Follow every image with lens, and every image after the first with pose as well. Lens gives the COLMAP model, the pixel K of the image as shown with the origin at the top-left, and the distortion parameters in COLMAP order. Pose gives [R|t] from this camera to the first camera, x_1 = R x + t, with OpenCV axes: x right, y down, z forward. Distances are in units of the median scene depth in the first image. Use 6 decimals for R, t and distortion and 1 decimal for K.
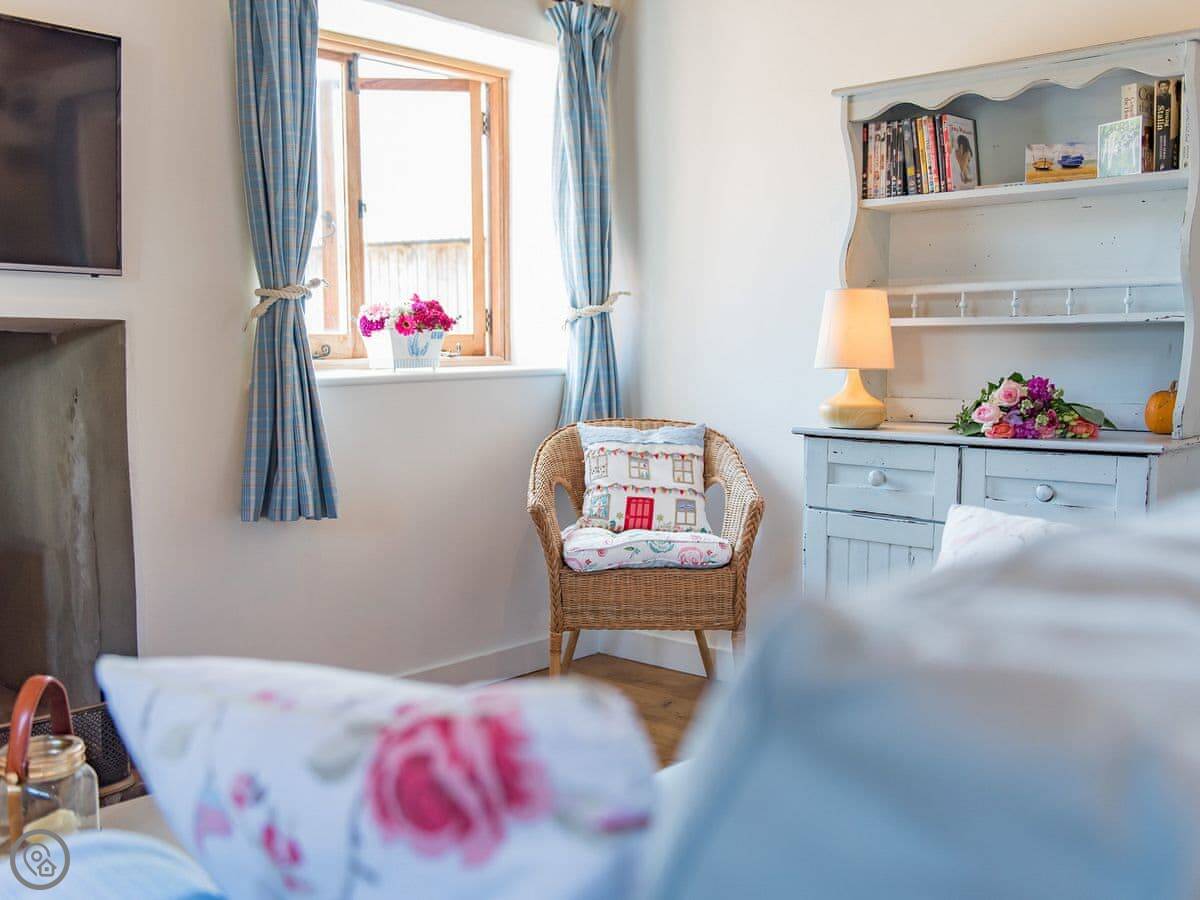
lens RADIAL K [[1136.4, 0, 600.0], [0, 1136.4, 450.0], [0, 0, 1]] dist [-0.017052, -0.013841]
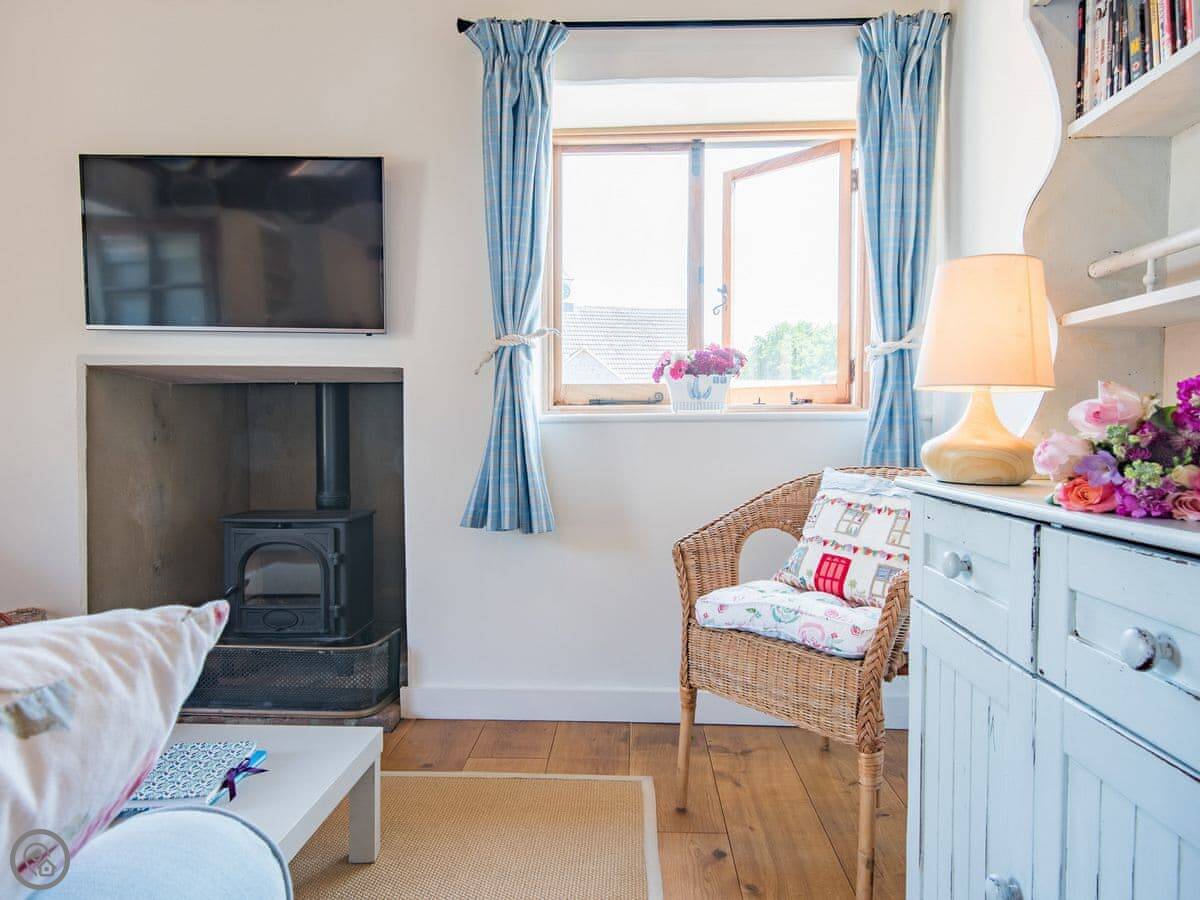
lens RADIAL K [[757.6, 0, 607.3], [0, 757.6, 445.9], [0, 0, 1]] dist [0.040207, -0.028191]
pose [[0.643872, 0.026753, -0.764665, 0.359808], [-0.077094, 0.996571, -0.030049, -0.010125], [0.761239, 0.078298, 0.643727, 0.497928]]
